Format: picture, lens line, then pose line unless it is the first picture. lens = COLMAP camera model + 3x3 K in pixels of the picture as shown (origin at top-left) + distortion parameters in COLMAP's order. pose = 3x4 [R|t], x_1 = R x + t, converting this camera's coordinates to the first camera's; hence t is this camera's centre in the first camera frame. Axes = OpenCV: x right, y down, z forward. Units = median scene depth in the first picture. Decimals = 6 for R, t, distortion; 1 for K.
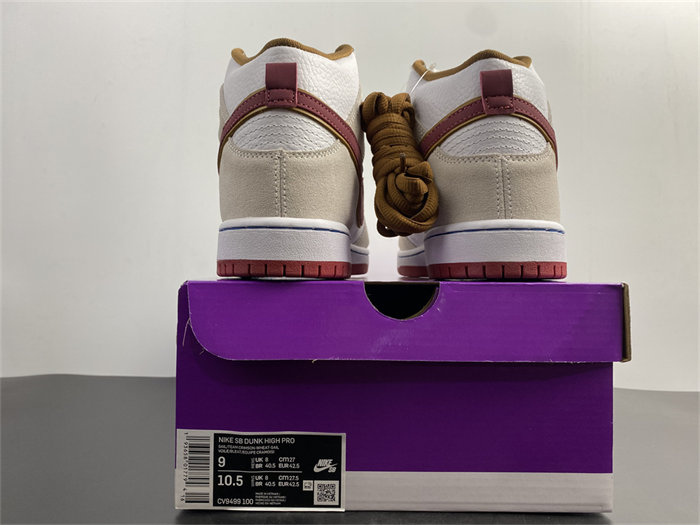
lens RADIAL K [[536.6, 0, 350.6], [0, 536.6, 271.9], [0, 0, 1]] dist [-0.011988, -0.002396]
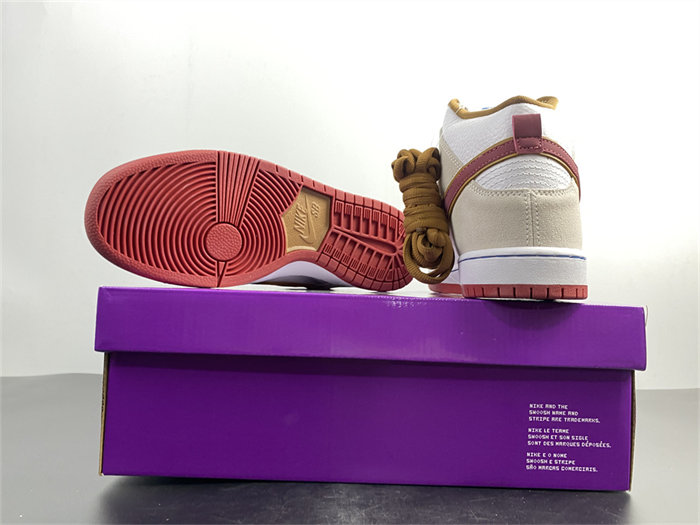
lens RADIAL K [[524.3, 0, 350.0], [0, 524.3, 262.5], [0, 0, 1]] dist [0.010015, 0.002686]
pose [[0.999156, 0.025346, -0.032335, -0.058828], [-0.026472, 0.999041, -0.034885, -0.015246], [0.031420, 0.035711, 0.998868, -0.112898]]
